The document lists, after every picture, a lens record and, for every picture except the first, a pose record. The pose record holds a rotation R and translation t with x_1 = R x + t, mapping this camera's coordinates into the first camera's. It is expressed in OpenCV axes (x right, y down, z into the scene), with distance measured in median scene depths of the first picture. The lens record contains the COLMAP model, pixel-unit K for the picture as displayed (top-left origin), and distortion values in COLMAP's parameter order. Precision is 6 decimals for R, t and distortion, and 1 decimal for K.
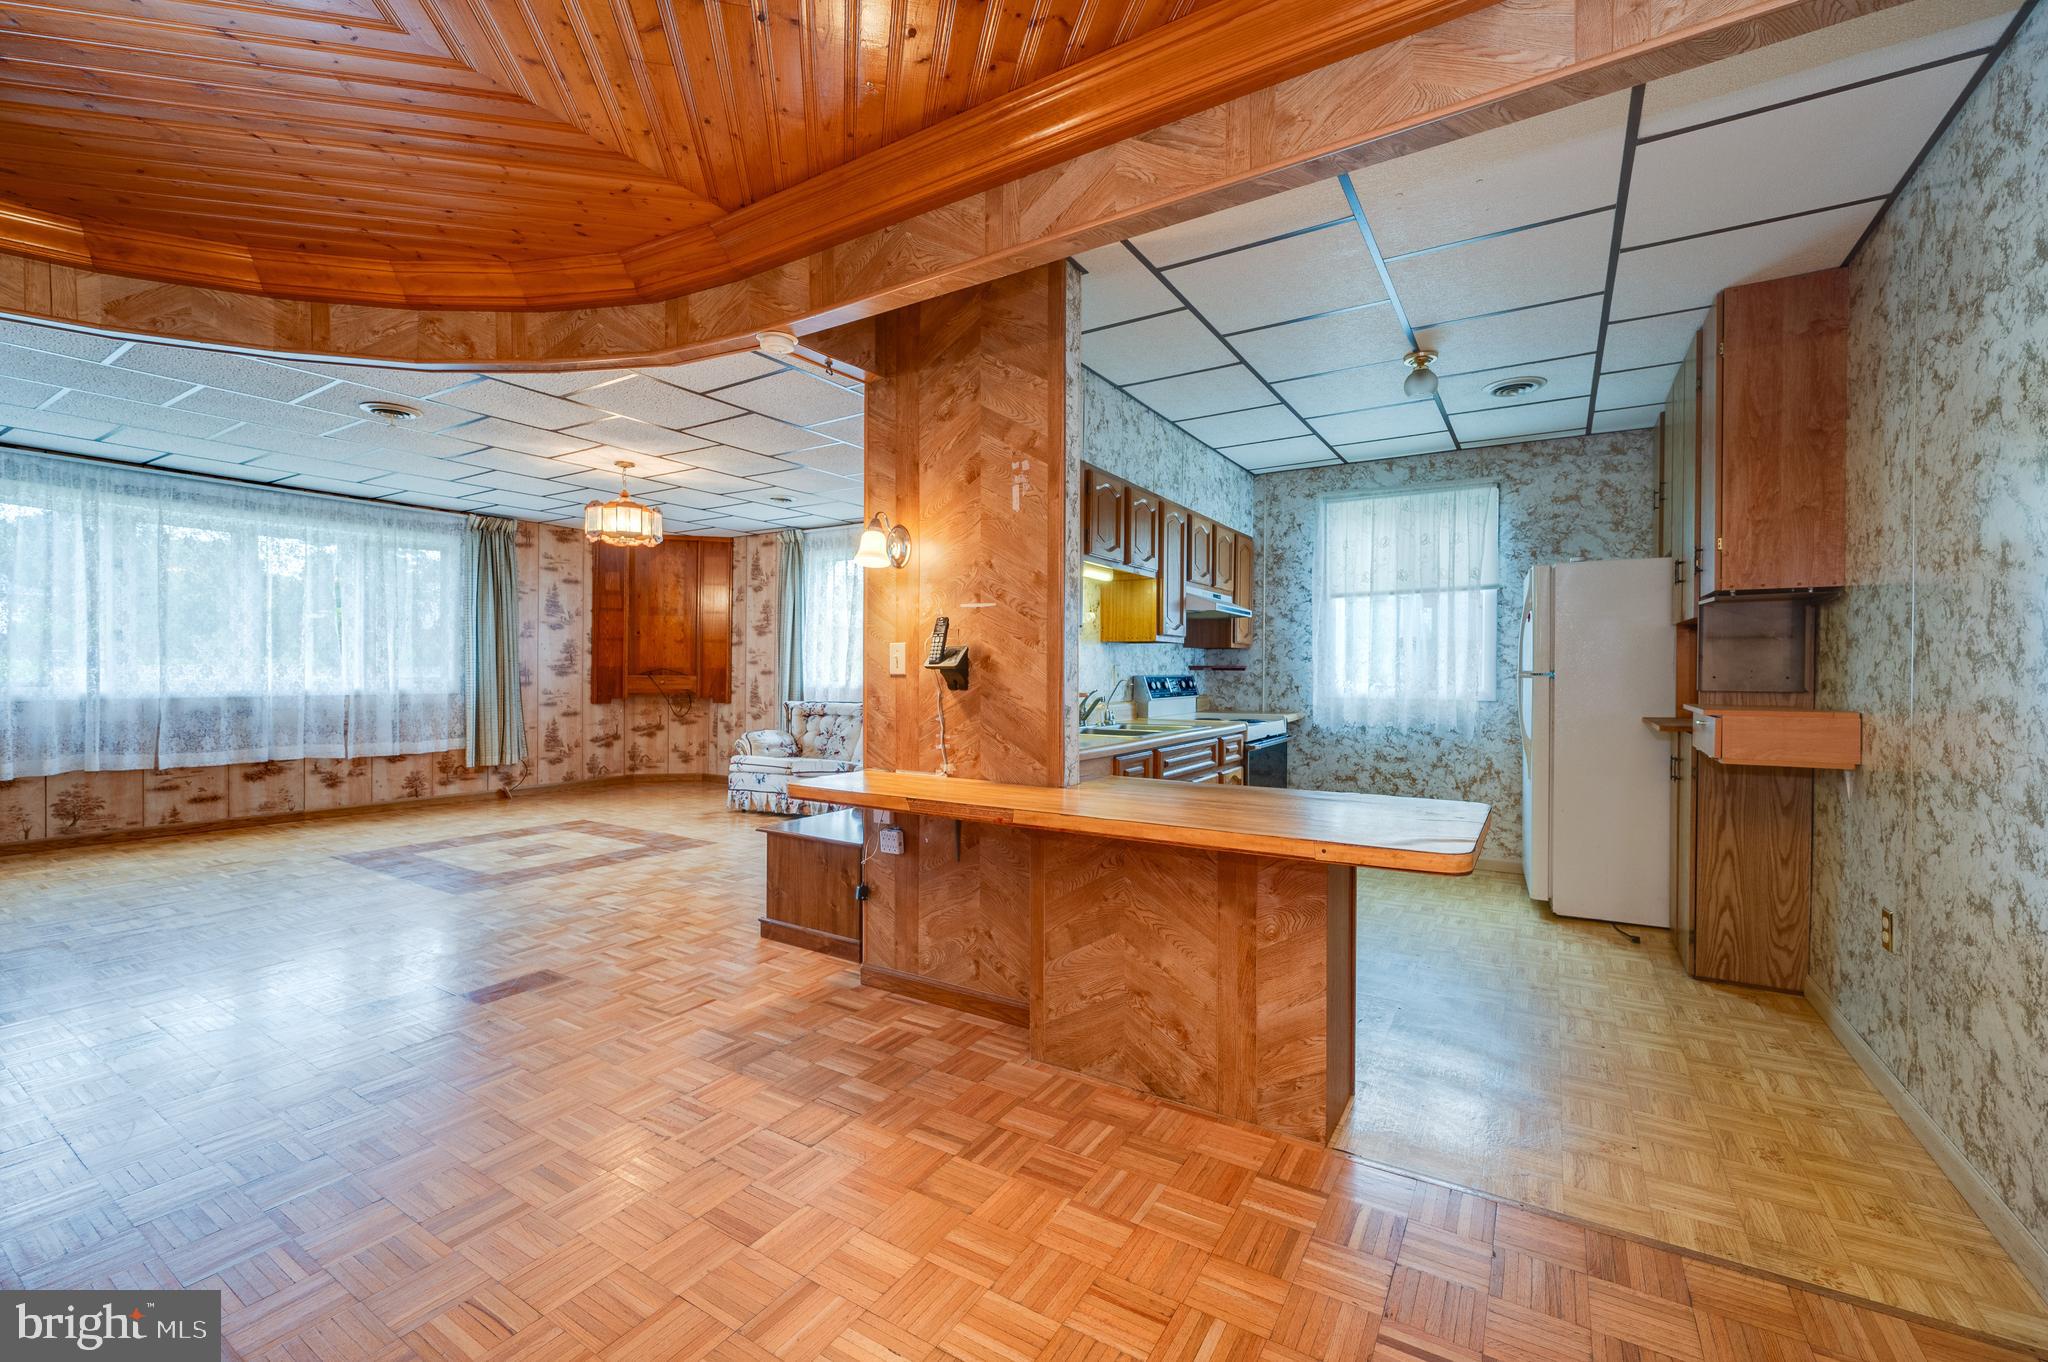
lens RADIAL K [[801.2, 0, 981.3], [0, 801.2, 675.5], [0, 0, 1]] dist [0.000974, 0.000395]
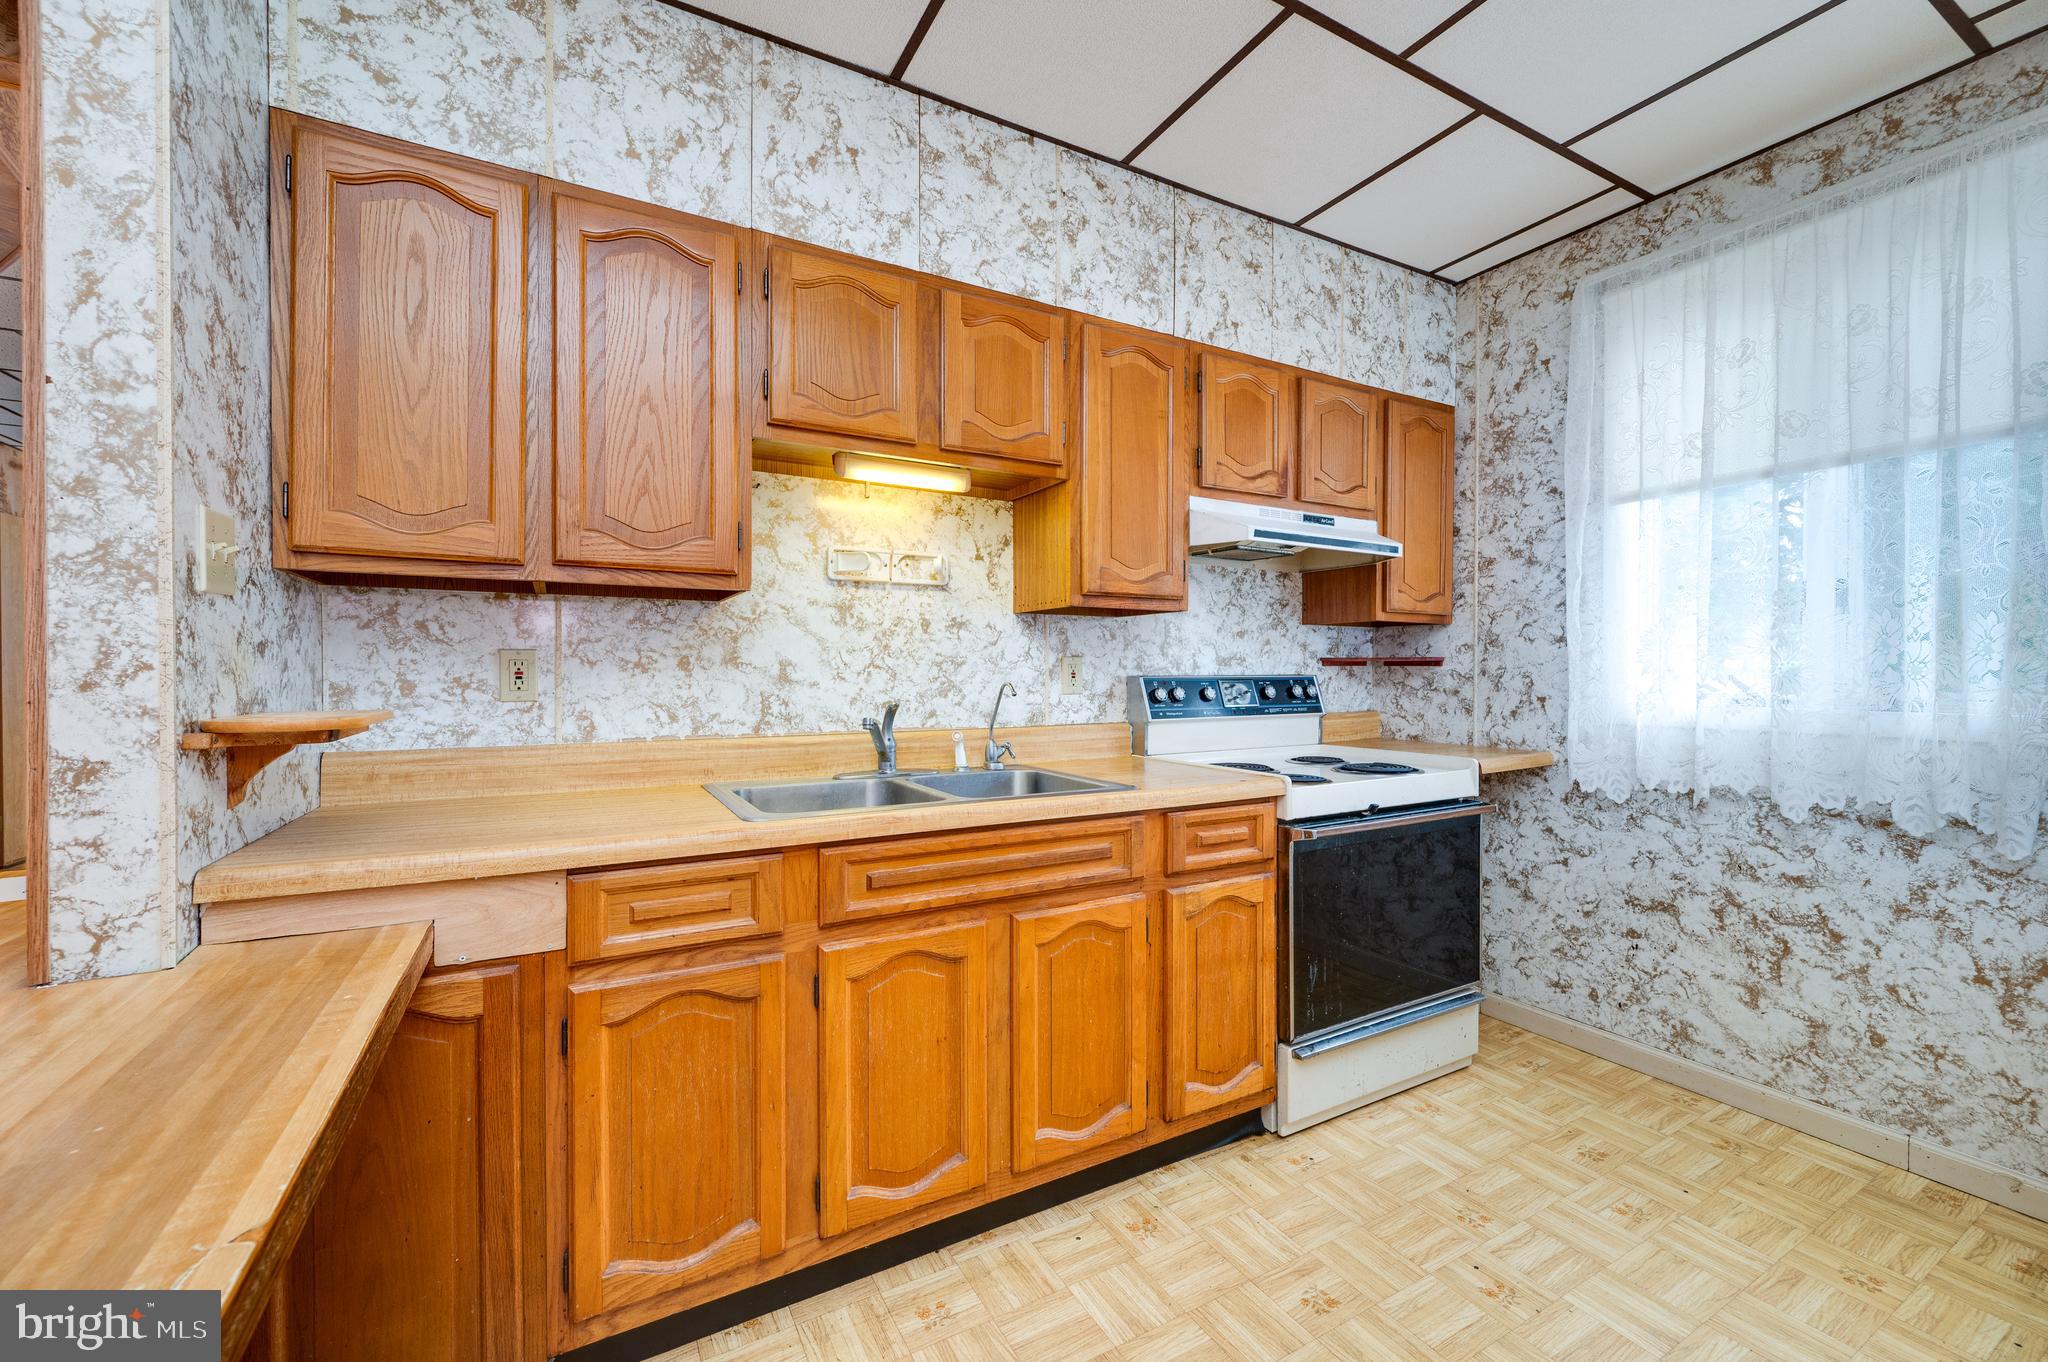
lens RADIAL K [[801.2, 0, 1025.1], [0, 801.2, 677.1], [0, 0, 1]] dist [0.000974, 0.000395]
pose [[0.898801, -0.001104, -0.438355, 0.373366], [0.001202, 0.999999, -0.000056, 0.000909], [0.438355, -0.000477, 0.898802, 0.492762]]
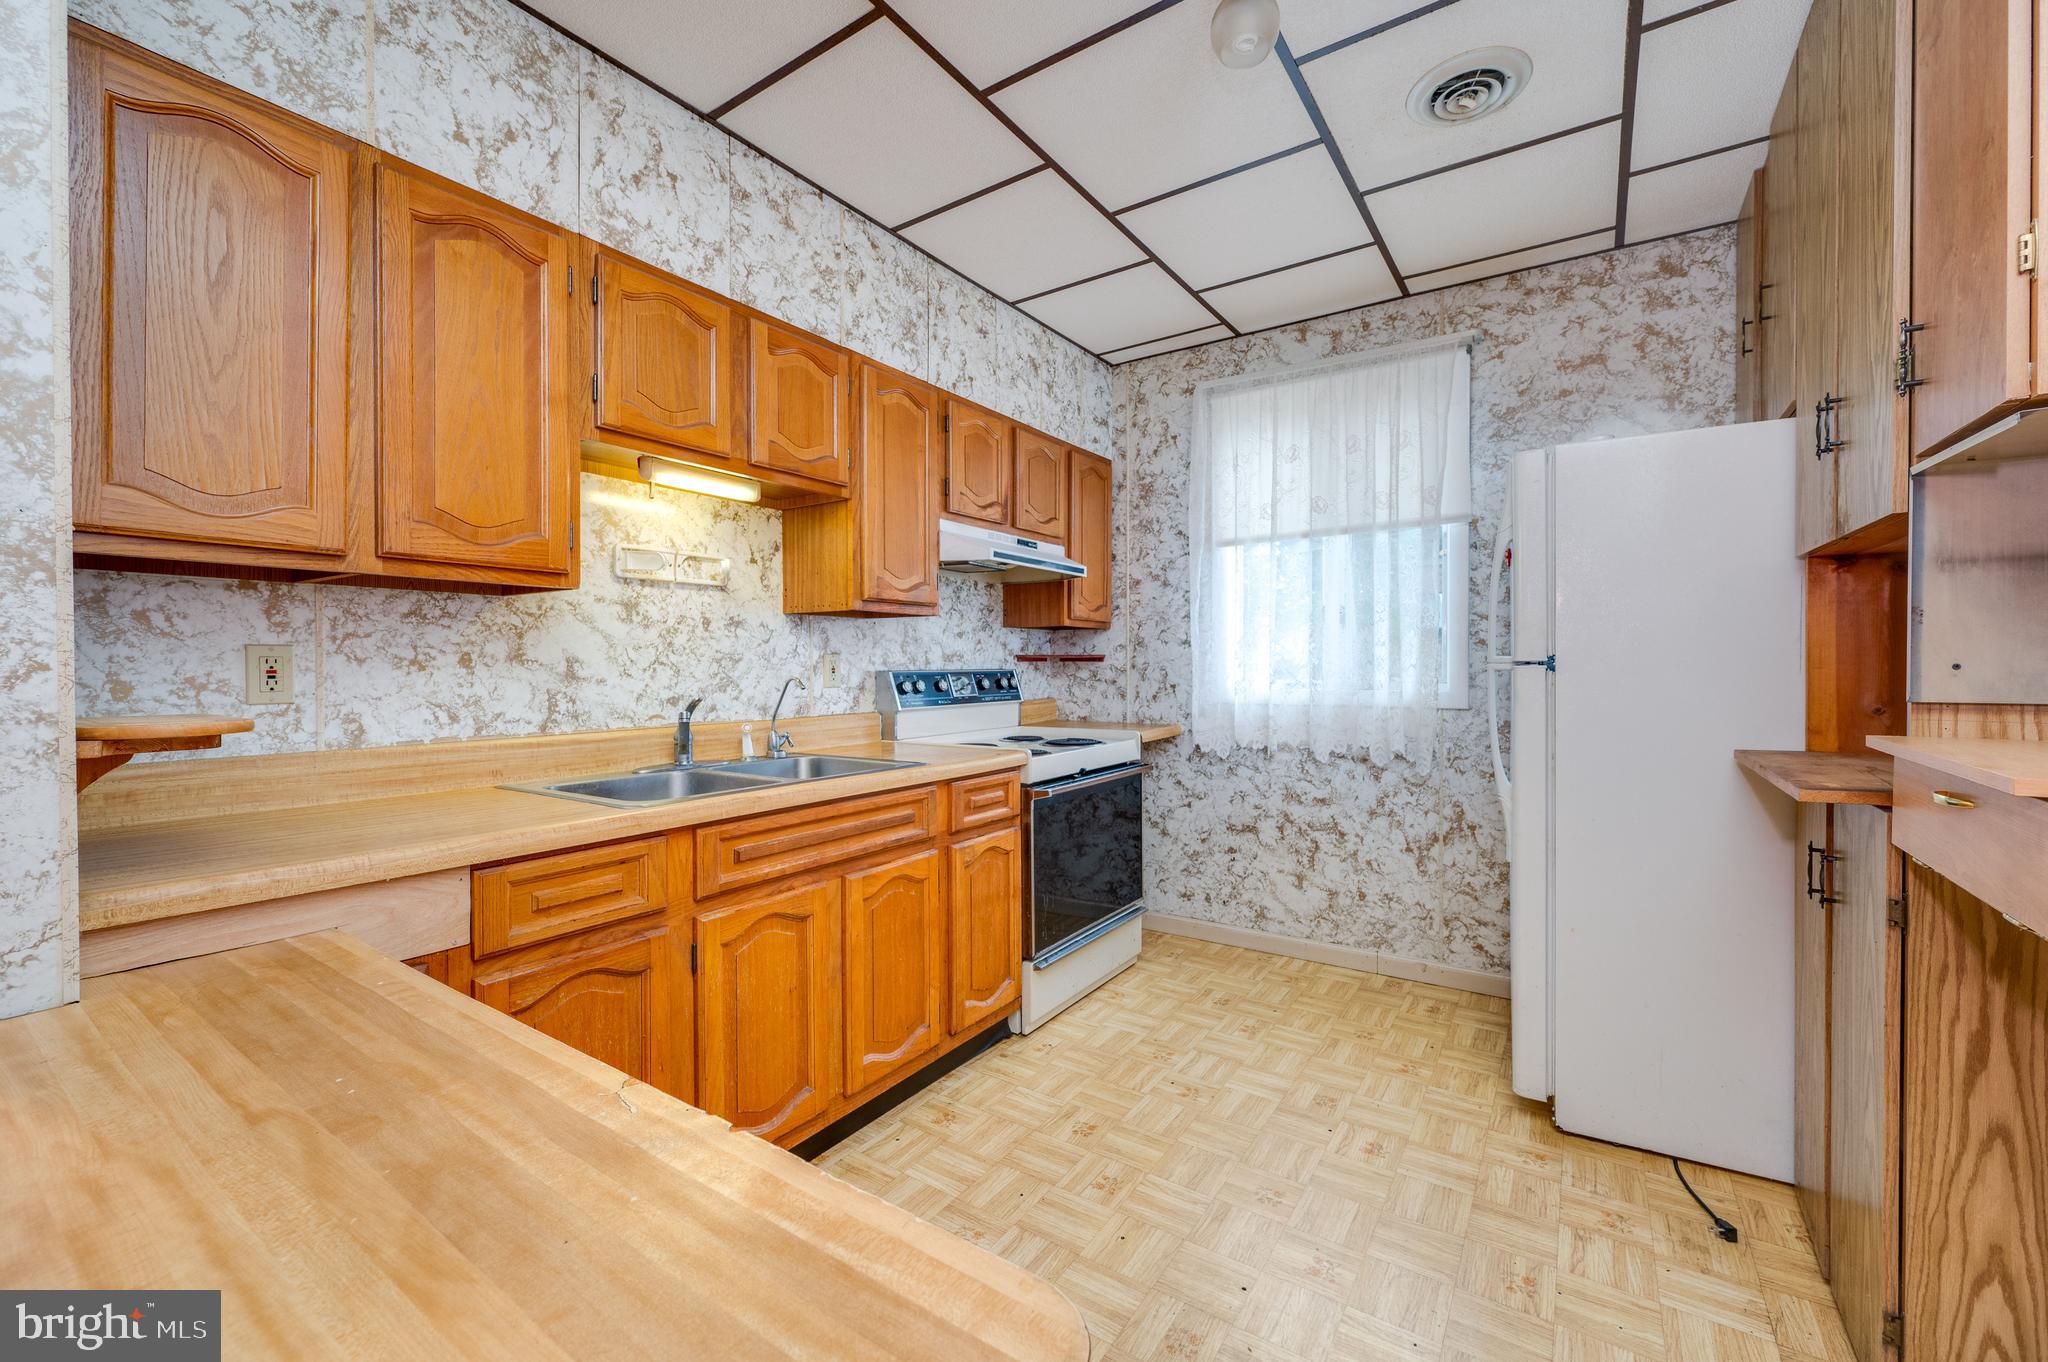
lens RADIAL K [[801.2, 0, 1005.0], [0, 801.2, 671.2], [0, 0, 1]] dist [0.000974, 0.000395]
pose [[0.999925, -0.007685, -0.009579, 0.301752], [0.007699, 0.999969, 0.001427, 0.000353], [0.009568, -0.001501, 0.999953, 0.396915]]
